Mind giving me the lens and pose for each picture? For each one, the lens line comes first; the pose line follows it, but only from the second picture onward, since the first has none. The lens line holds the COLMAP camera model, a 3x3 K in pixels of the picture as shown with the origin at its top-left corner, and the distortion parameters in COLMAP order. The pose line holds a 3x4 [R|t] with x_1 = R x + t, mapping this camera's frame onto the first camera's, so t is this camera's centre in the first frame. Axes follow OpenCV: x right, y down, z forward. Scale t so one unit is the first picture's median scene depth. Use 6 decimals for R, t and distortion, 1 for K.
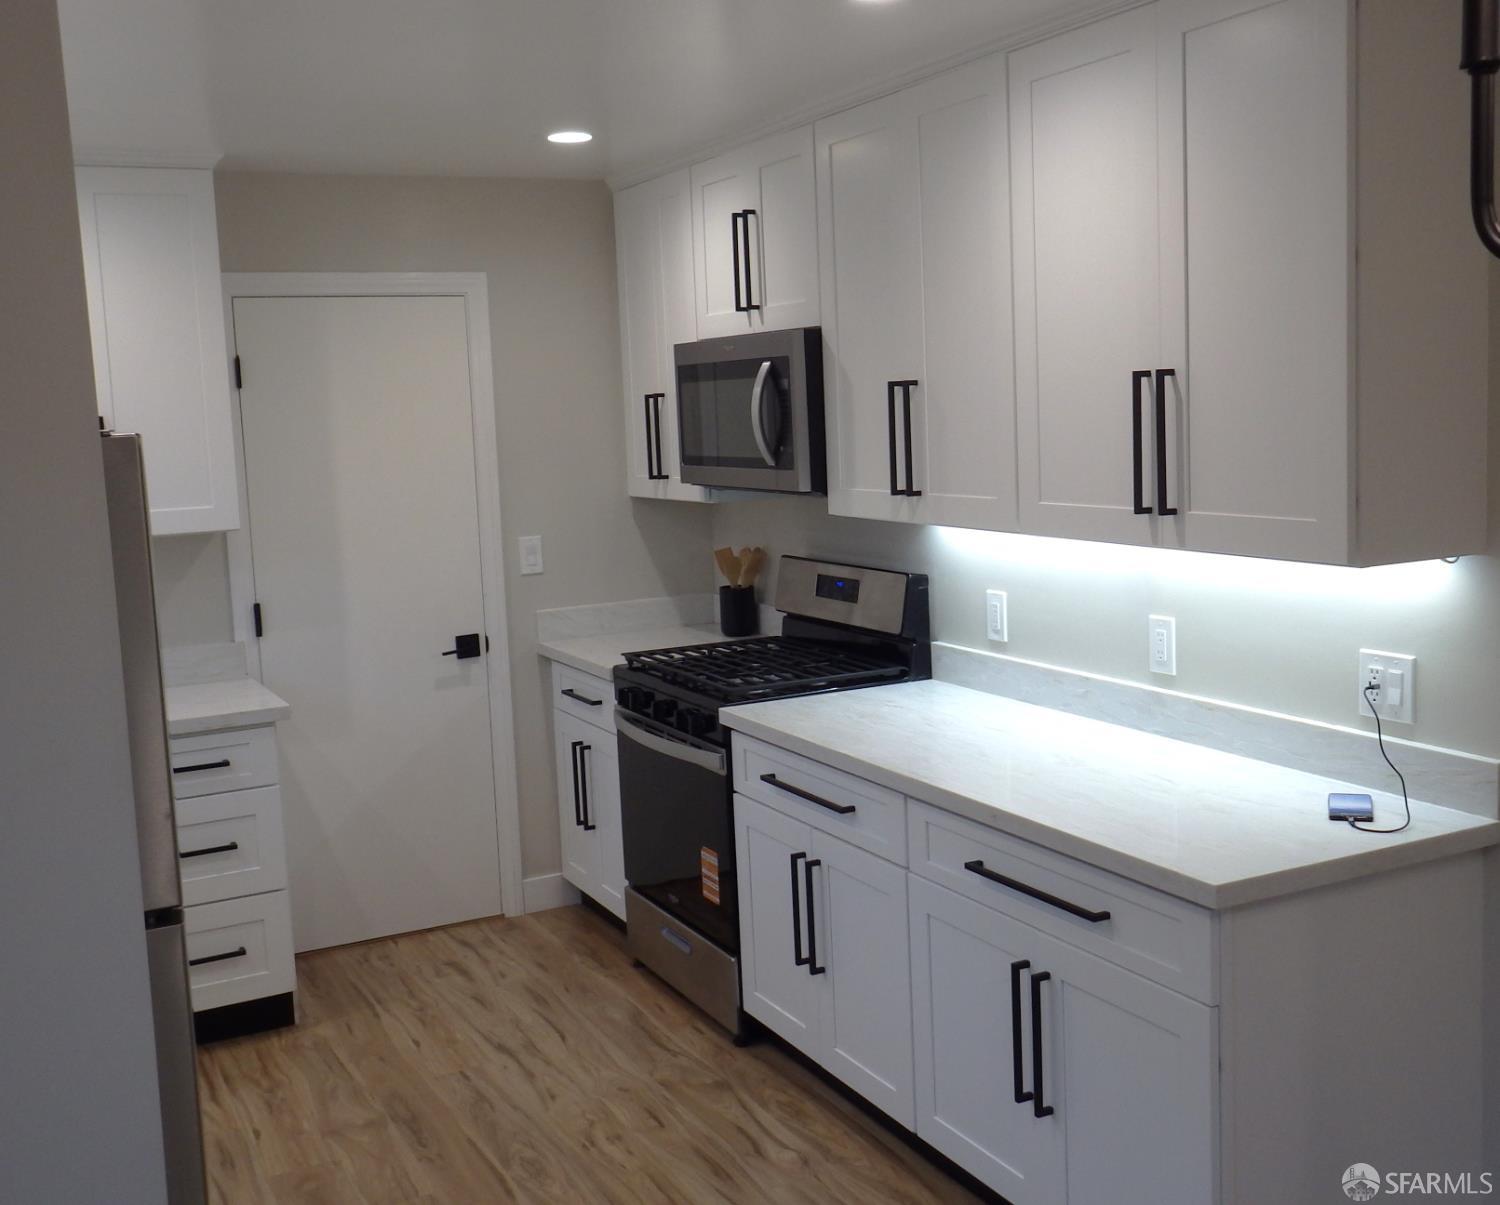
lens RADIAL K [[1512.7, 0, 750.0], [0, 1512.7, 602.5], [0, 0, 1]] dist [0.015022, 0.010127]
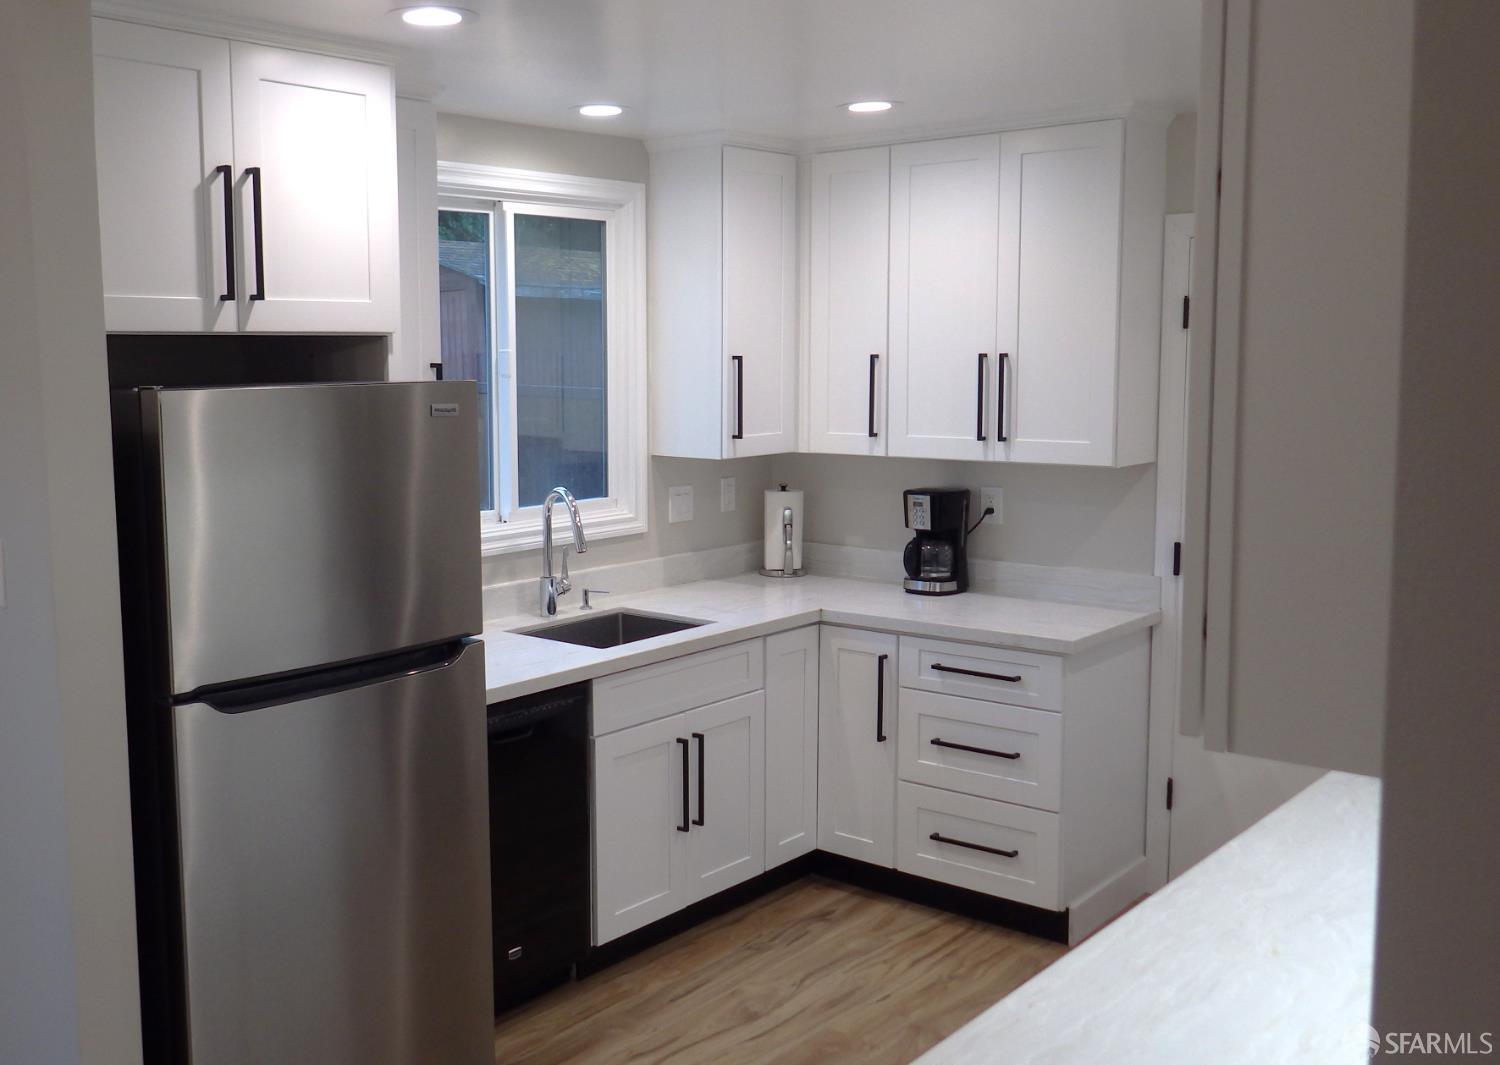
lens RADIAL K [[1465.1, 0, 750.0], [0, 1465.1, 532.5], [0, 0, 1]] dist [-0.003460, -0.001259]
pose [[0.381989, 0.157738, -0.910606, 0.505888], [-0.135574, 0.984231, 0.113620, -0.087730], [0.914168, 0.080053, 0.397351, 0.399600]]
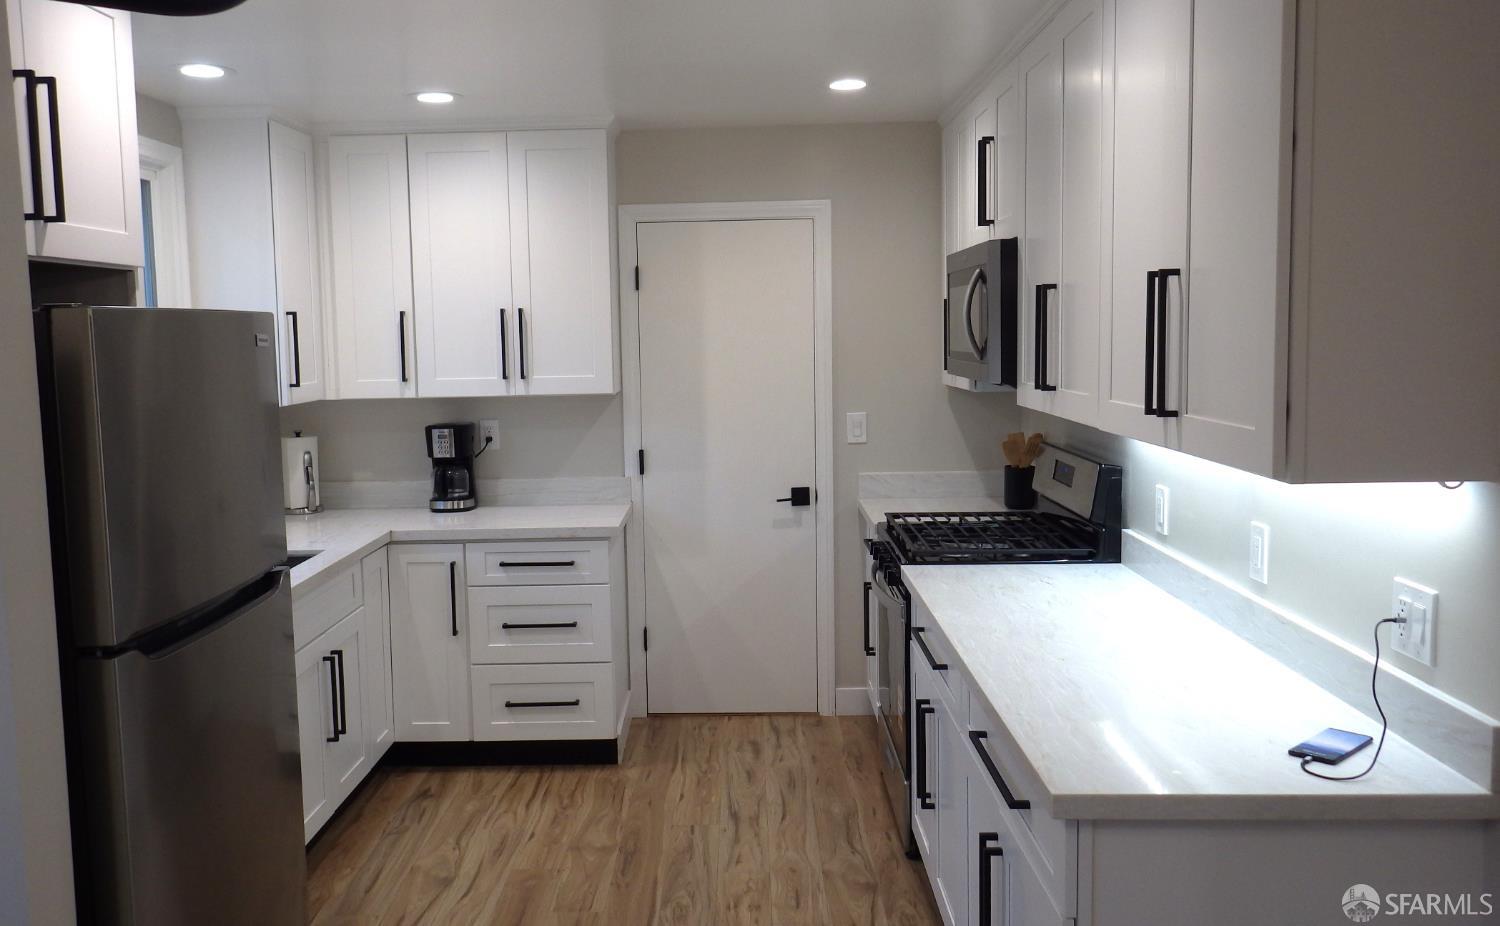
lens RADIAL K [[1164.9, 0, 750.0], [0, 1164.9, 463.0], [0, 0, 1]] dist [0.000851, 0.000454]
pose [[0.882028, 0.077852, -0.464721, 0.271060], [-0.080263, 0.996666, 0.014630, -0.011695], [0.464311, 0.024396, 0.885336, 0.143273]]
